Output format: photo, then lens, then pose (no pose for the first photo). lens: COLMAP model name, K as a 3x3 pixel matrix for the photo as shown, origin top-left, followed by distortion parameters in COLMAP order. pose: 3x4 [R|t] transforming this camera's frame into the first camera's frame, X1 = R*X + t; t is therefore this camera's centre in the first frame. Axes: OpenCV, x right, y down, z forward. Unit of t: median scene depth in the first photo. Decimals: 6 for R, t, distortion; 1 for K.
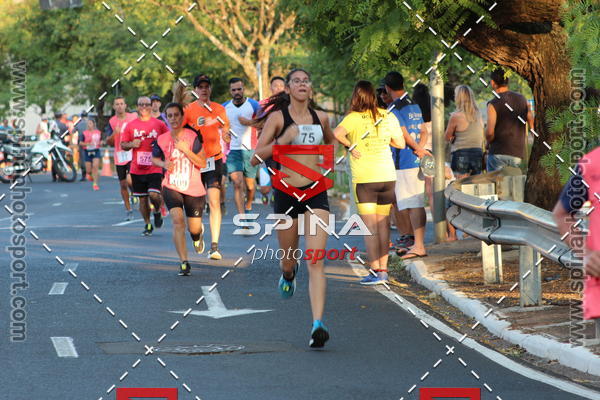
lens RADIAL K [[2973.8, 0, 311.4], [0, 2973.8, 200.1], [0, 0, 1]] dist [0.405905, 6.934605]
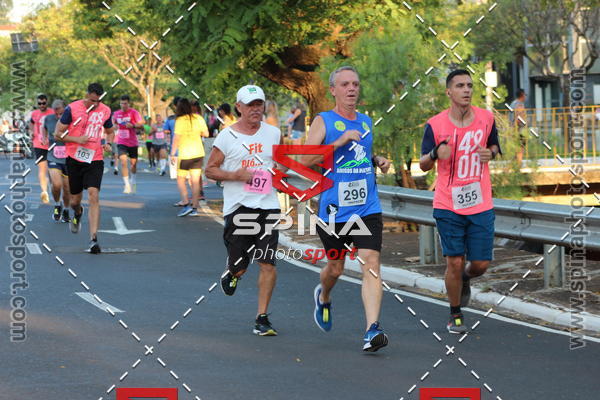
lens RADIAL K [[2012.8, 0, 280.3], [0, 2012.8, 200.6], [0, 0, 1]] dist [0.066585, 0.035420]
pose [[0.998797, 0.008934, 0.048214, 0.002130], [-0.009408, 0.999910, 0.009613, 0.004961], [-0.048124, -0.010055, 0.998791, -0.101917]]
